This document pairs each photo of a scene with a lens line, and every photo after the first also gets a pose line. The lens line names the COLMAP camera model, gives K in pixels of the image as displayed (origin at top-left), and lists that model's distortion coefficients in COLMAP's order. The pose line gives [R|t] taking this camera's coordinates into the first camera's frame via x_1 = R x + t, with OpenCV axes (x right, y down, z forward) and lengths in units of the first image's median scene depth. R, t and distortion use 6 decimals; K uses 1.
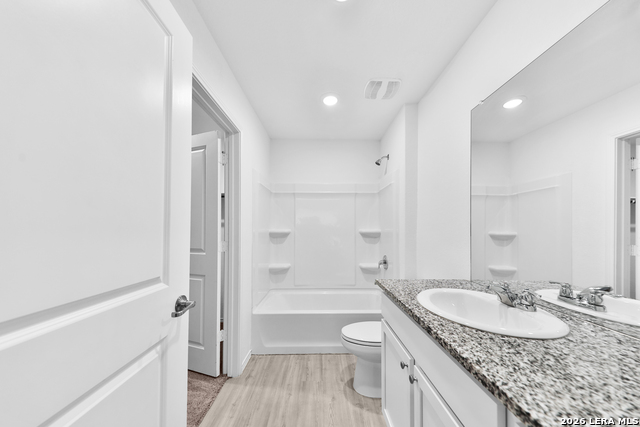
lens RADIAL K [[218.7, 0, 317.6], [0, 218.7, 226.8], [0, 0, 1]] dist [0.015684, -0.001464]
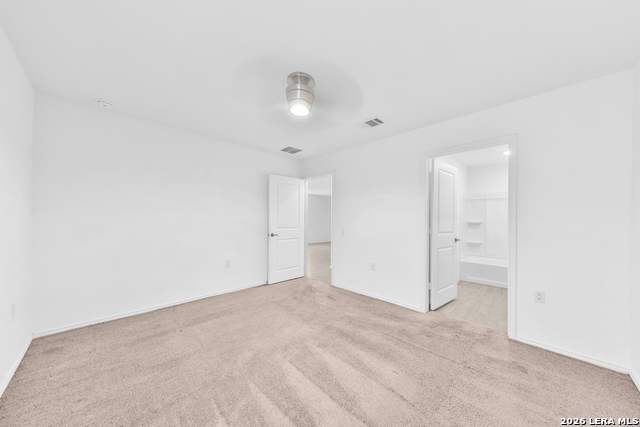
lens RADIAL K [[218.7, 0, 320.7], [0, 218.7, 215.5], [0, 0, 1]] dist [0.015684, -0.001464]
pose [[0.721591, -0.000105, -0.692320, 0.256485], [0.009106, 0.999915, 0.009339, -0.094107], [0.692260, -0.013043, 0.721530, -1.833554]]
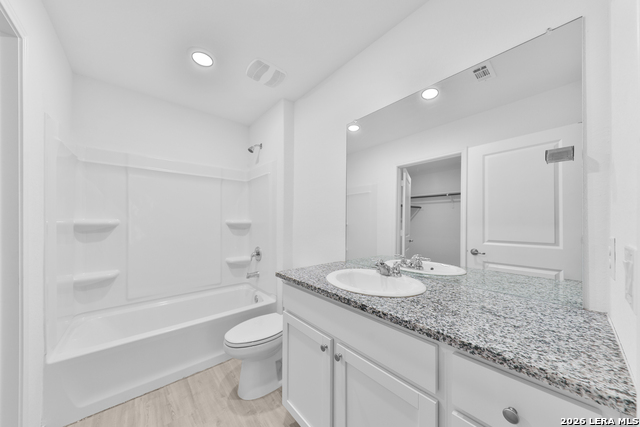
lens RADIAL K [[218.7, 0, 320.6], [0, 218.7, 222.1], [0, 0, 1]] dist [0.015684, -0.001464]
pose [[0.762757, 0.000093, 0.646685, -0.157277], [-0.011852, 0.999834, 0.013835, 0.004516], [-0.646576, -0.018217, 0.762632, 0.110681]]
